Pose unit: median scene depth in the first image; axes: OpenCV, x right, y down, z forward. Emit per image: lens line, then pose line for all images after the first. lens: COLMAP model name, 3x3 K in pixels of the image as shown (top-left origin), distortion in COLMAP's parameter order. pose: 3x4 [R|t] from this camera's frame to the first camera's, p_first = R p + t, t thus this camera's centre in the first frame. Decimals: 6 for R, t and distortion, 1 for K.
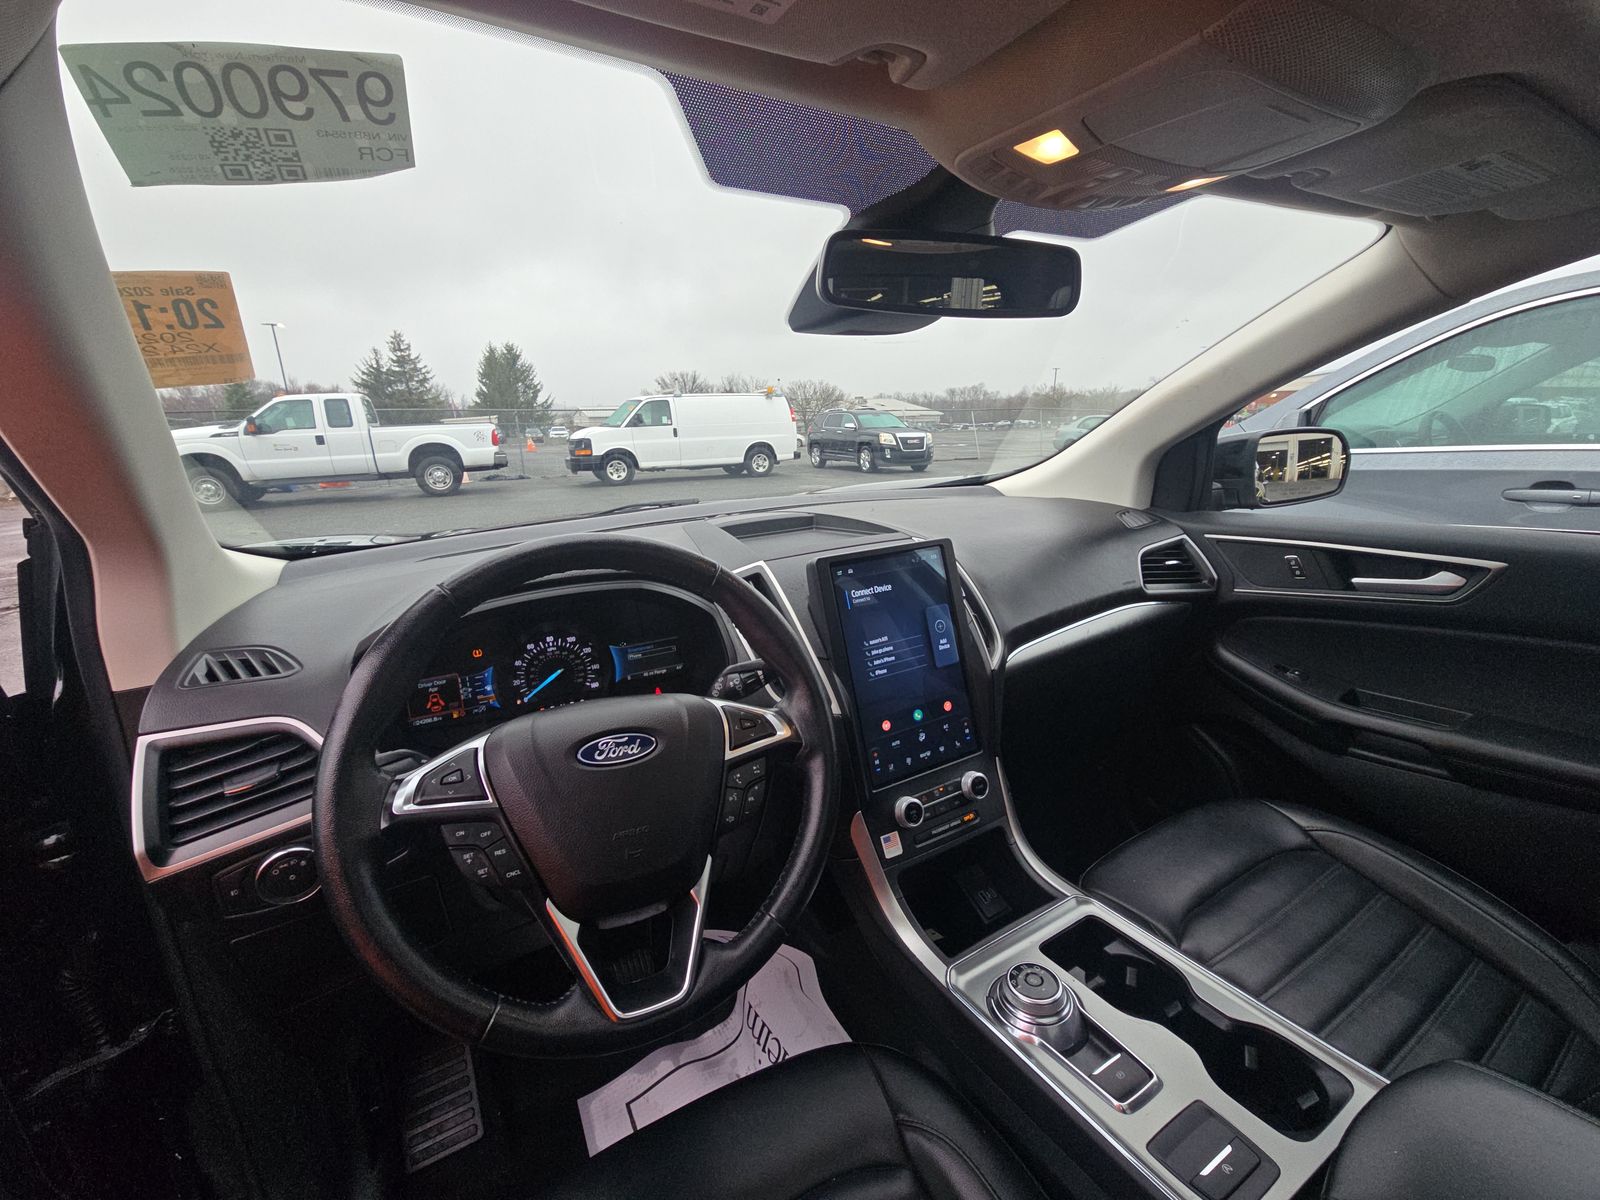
lens RADIAL K [[652.8, 0, 786.5], [0, 652.8, 595.5], [0, 0, 1]] dist [0.007073, -0.007871]
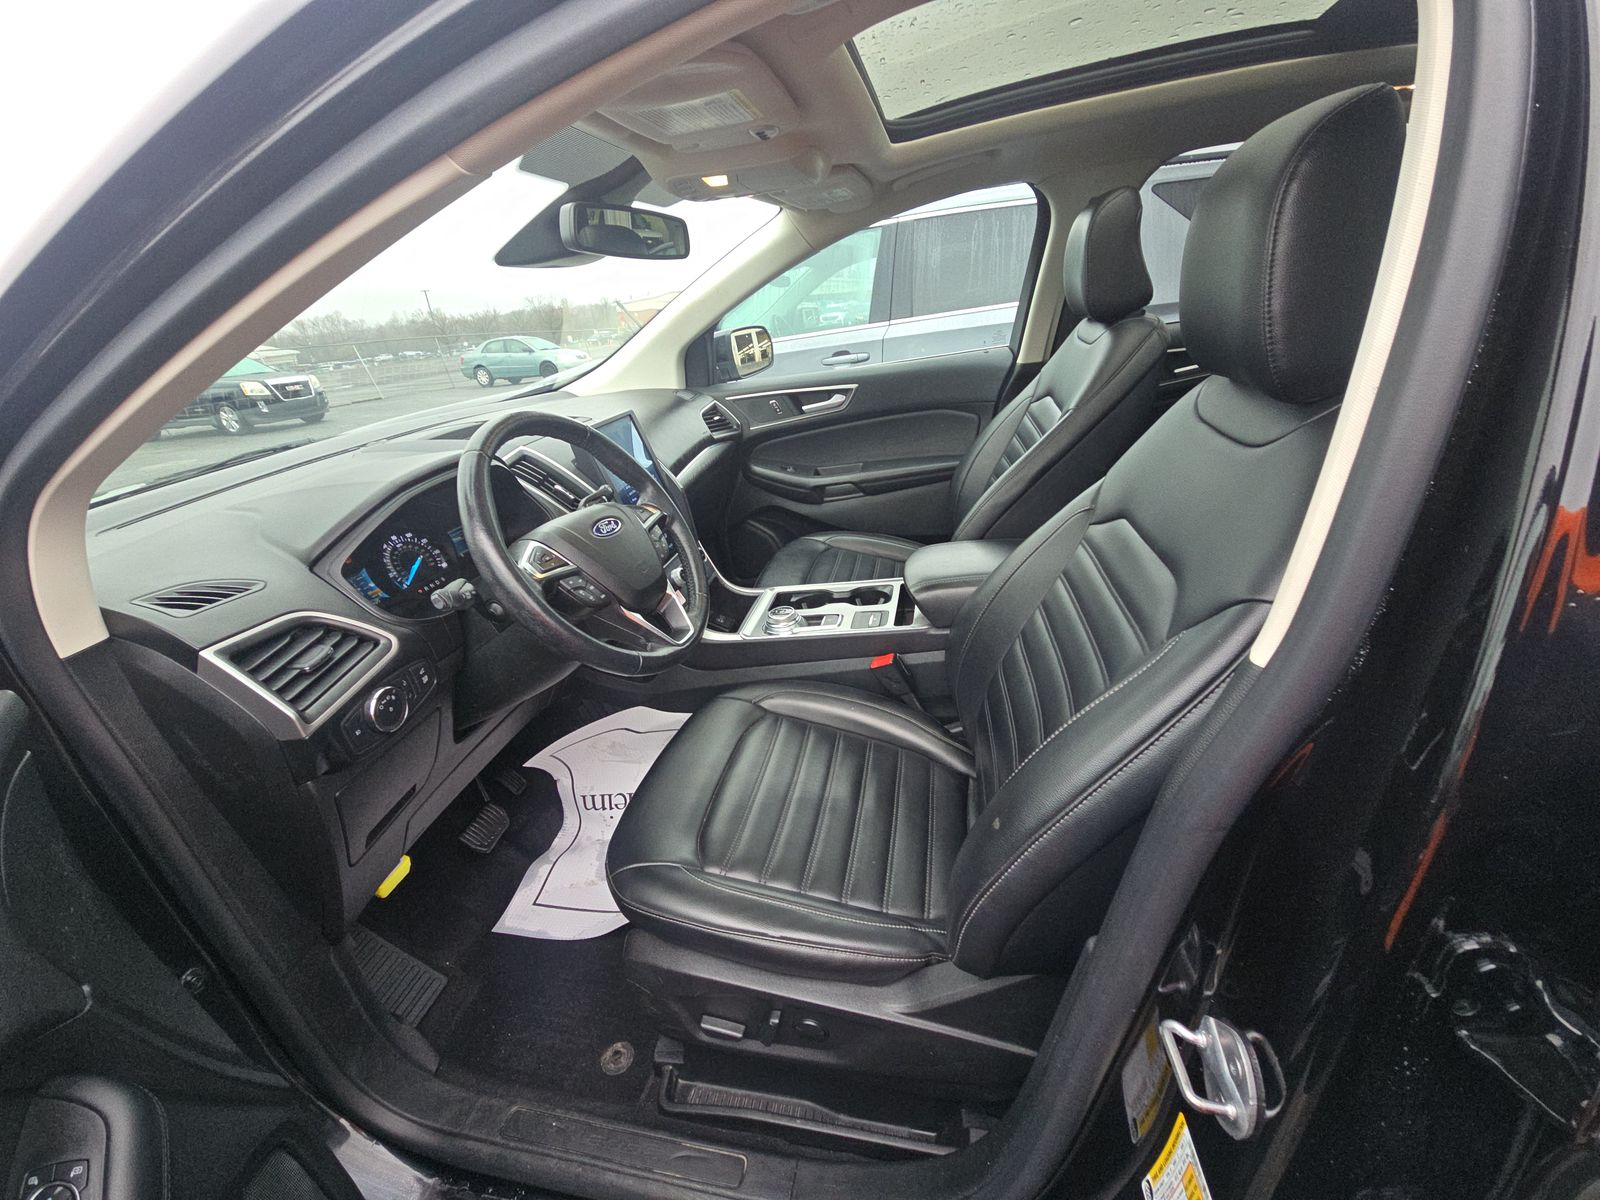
lens RADIAL K [[652.8, 0, 786.5], [0, 652.8, 595.5], [0, 0, 1]] dist [0.007073, -0.007871]
pose [[0.674431, -0.330522, 0.660226, -0.498914], [0.261268, 0.943184, 0.205288, 0.076848], [-0.690567, 0.034043, 0.722467, -0.248685]]
